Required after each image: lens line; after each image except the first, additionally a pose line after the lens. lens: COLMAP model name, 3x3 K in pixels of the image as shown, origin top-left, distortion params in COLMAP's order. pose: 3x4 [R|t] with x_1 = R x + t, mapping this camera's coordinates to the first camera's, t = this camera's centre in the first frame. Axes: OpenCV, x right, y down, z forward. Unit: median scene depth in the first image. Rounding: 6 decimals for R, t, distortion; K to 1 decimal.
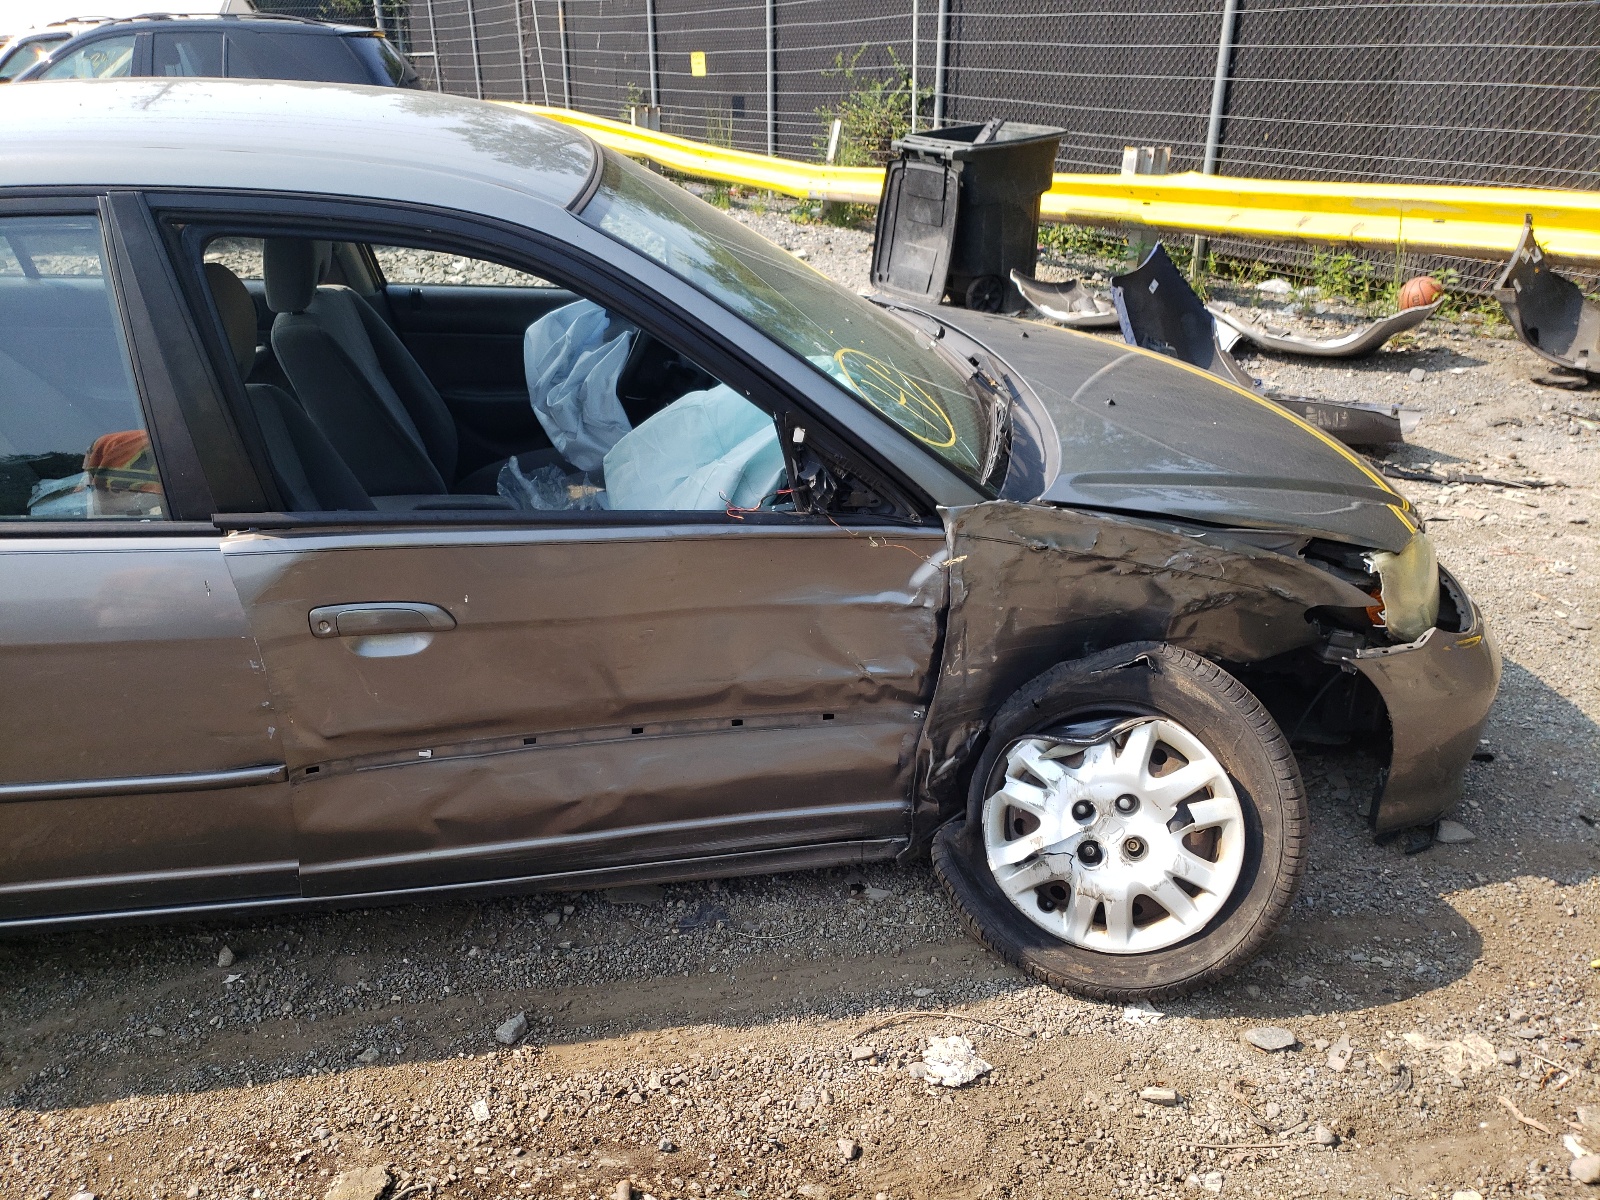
lens RADIAL K [[1250.7, 0, 801.4], [0, 1250.7, 600.6], [0, 0, 1]] dist [0.043860, -0.001456]
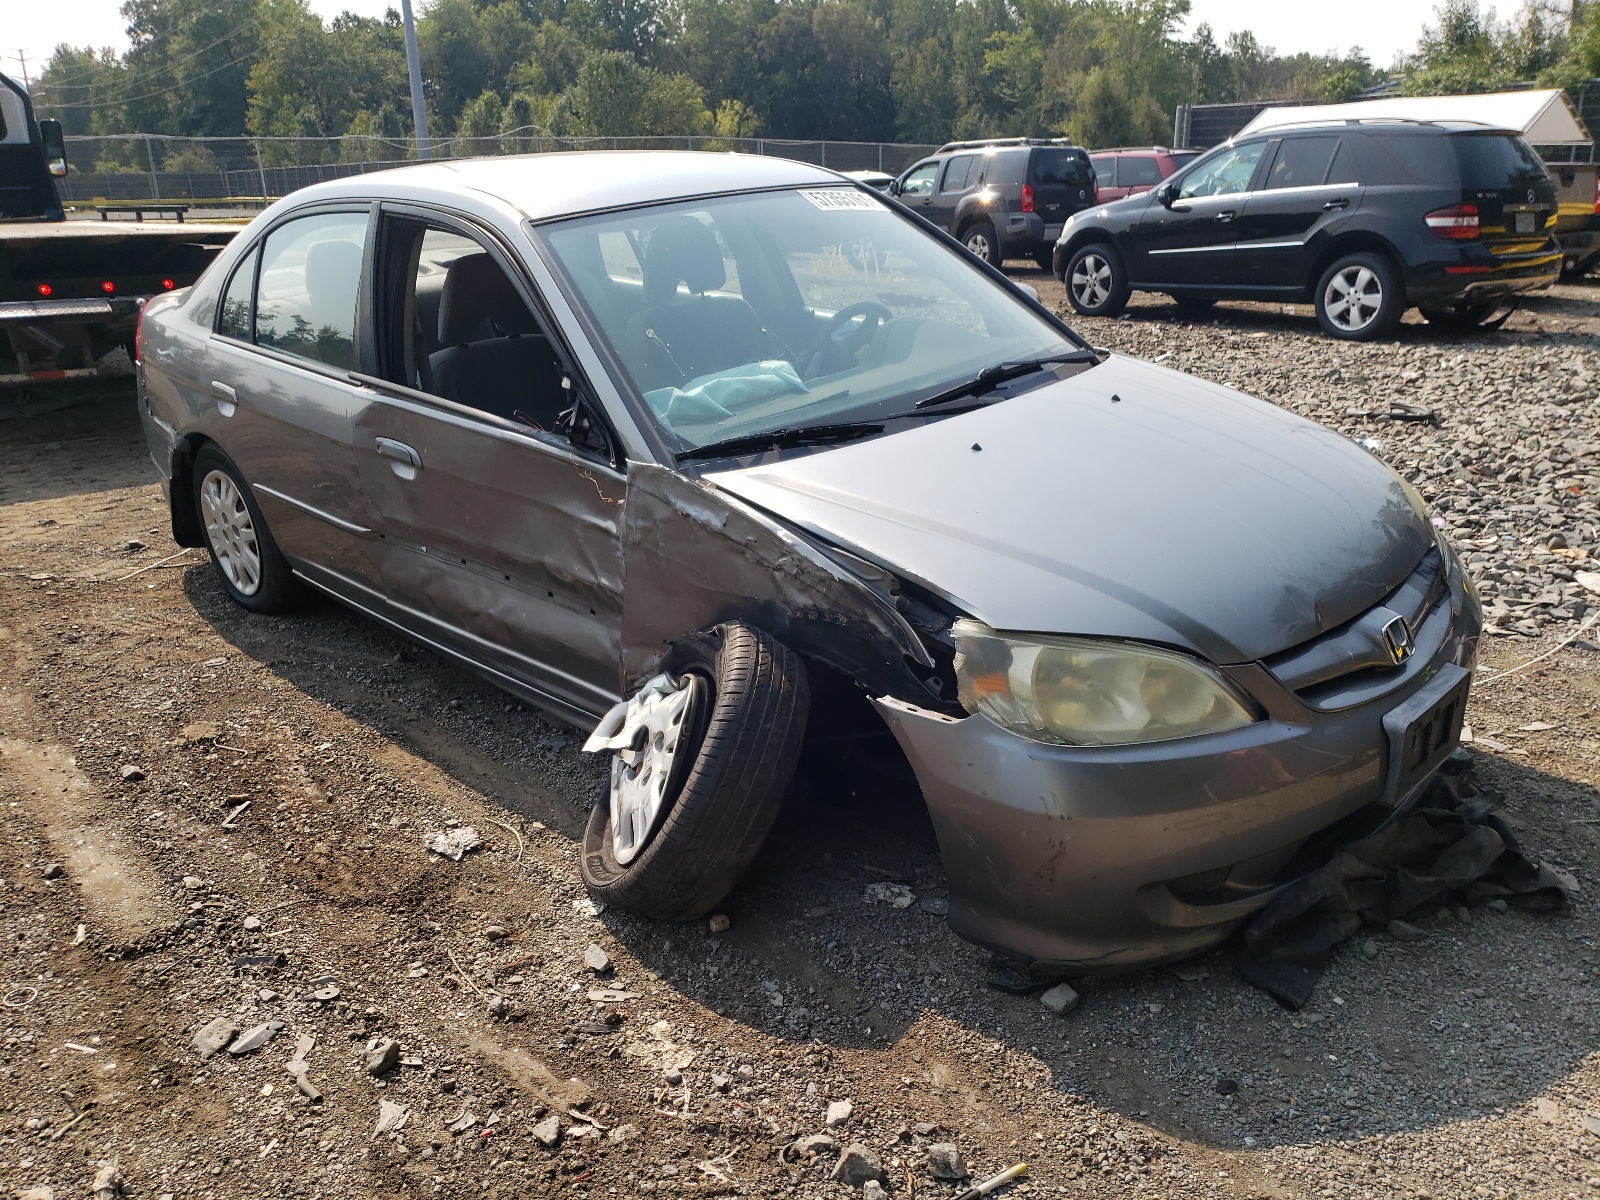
lens RADIAL K [[1209.2, 0, 801.9], [0, 1209.2, 602.3], [0, 0, 1]] dist [0.000057, 0.003057]
pose [[0.595998, 0.270505, -0.756051, 1.117681], [-0.314009, 0.945087, 0.090605, -0.099539], [0.739043, 0.183406, 0.648211, 0.354661]]
